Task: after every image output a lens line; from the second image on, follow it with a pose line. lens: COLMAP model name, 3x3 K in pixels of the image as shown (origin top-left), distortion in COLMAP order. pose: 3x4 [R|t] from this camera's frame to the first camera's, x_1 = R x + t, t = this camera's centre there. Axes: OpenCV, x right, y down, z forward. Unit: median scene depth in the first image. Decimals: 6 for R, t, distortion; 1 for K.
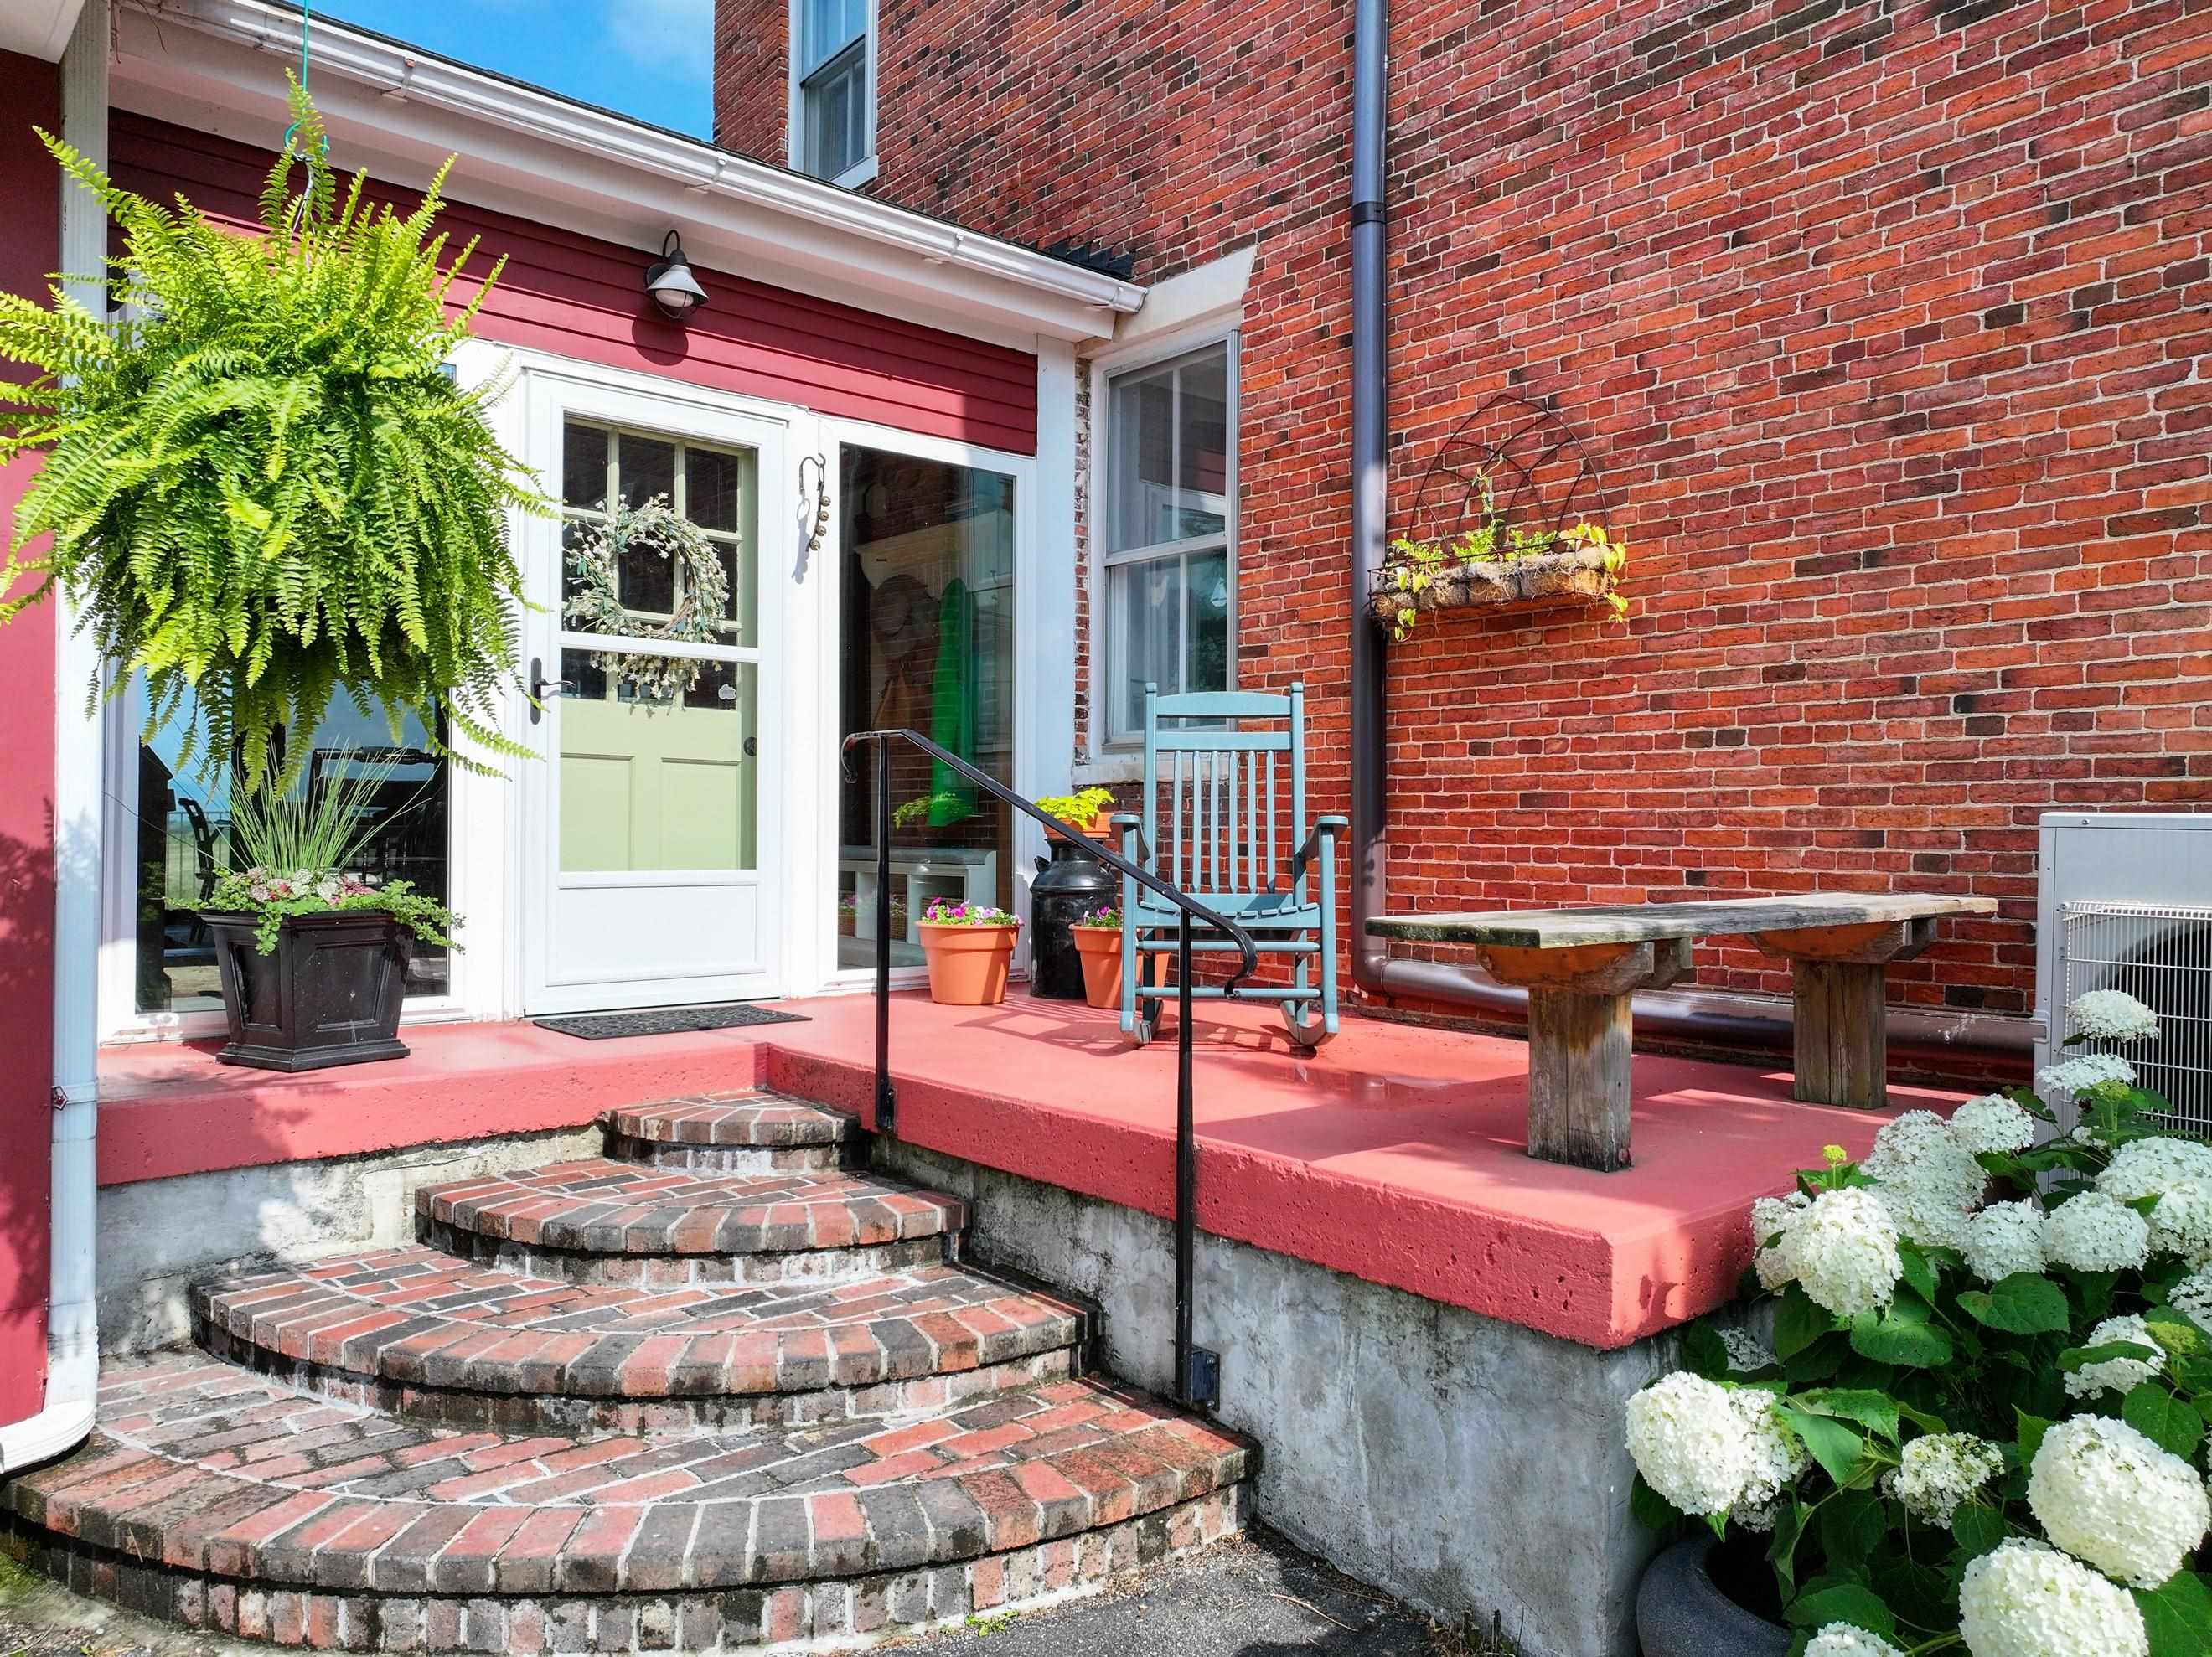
lens RADIAL K [[1530.8, 0, 1113.9], [0, 1530.8, 823.0], [0, 0, 1]] dist [0.004414, -0.001589]
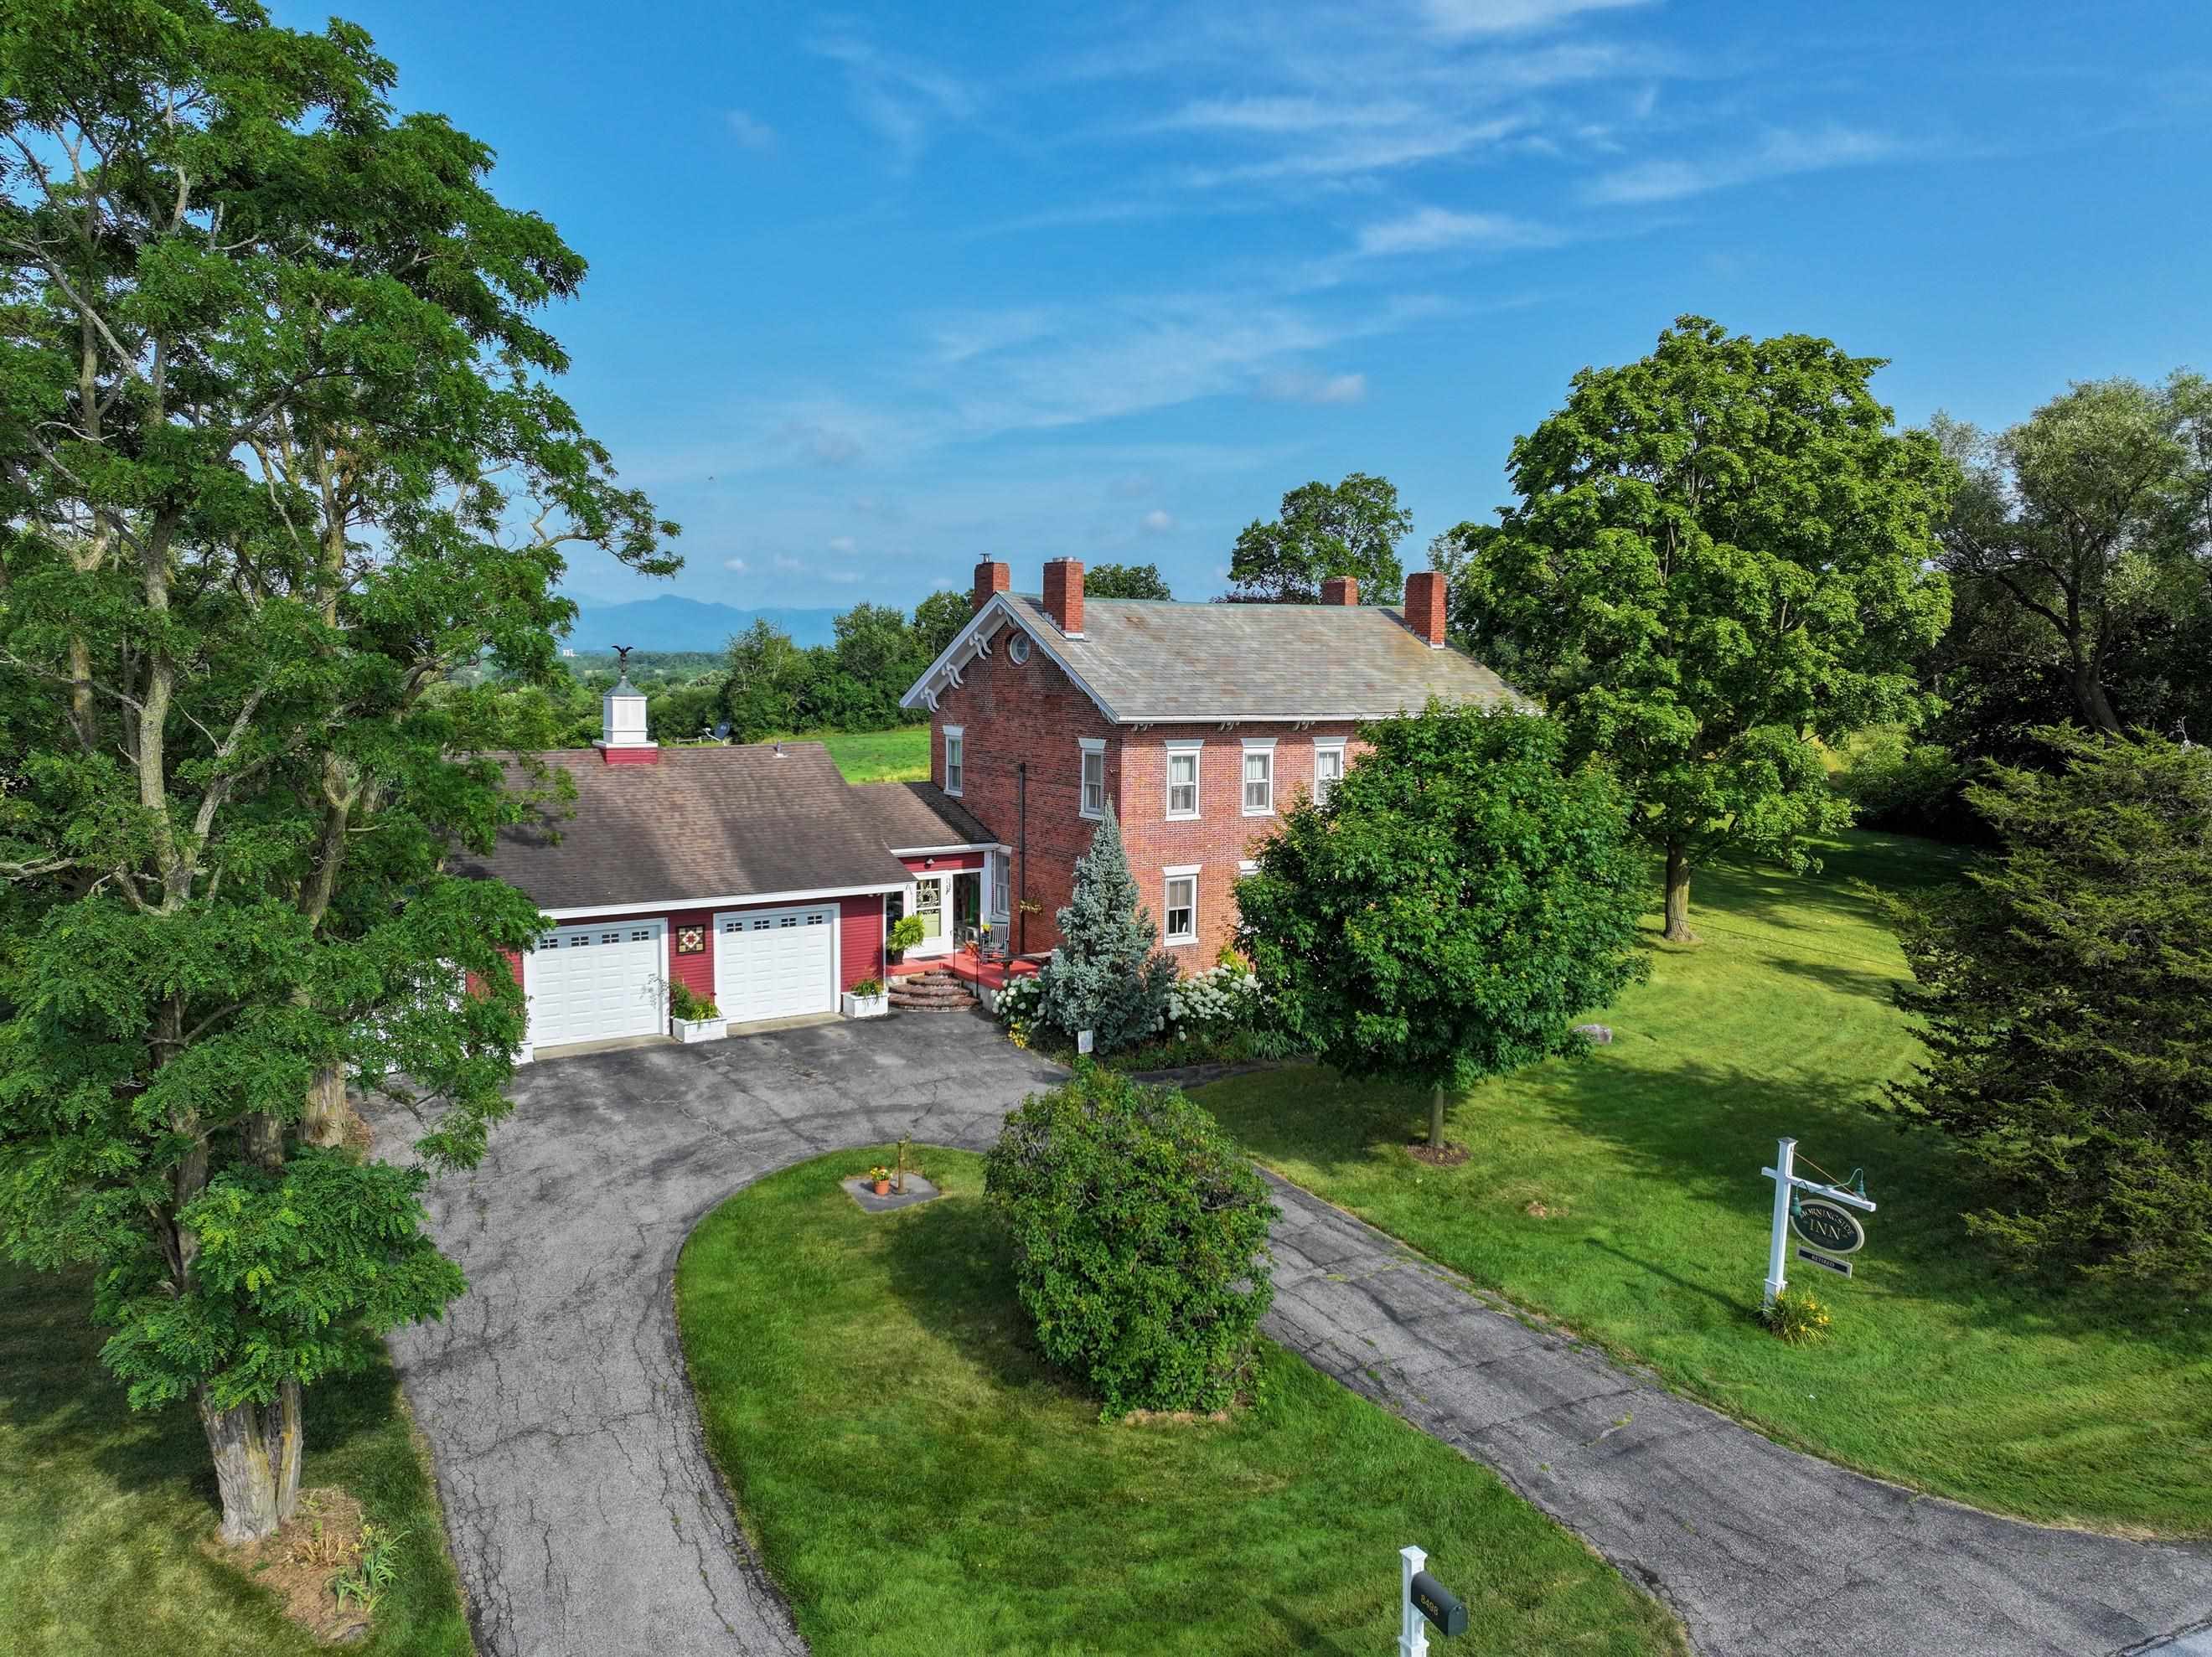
lens RADIAL K [[1530.8, 0, 1113.9], [0, 1530.8, 823.0], [0, 0, 1]] dist [0.004414, -0.001589]
pose [[0.992962, 0.019924, -0.116744, 1.640344], [-0.005640, 0.992585, 0.121424, -1.606346], [0.118298, -0.119911, 0.985711, -6.941630]]
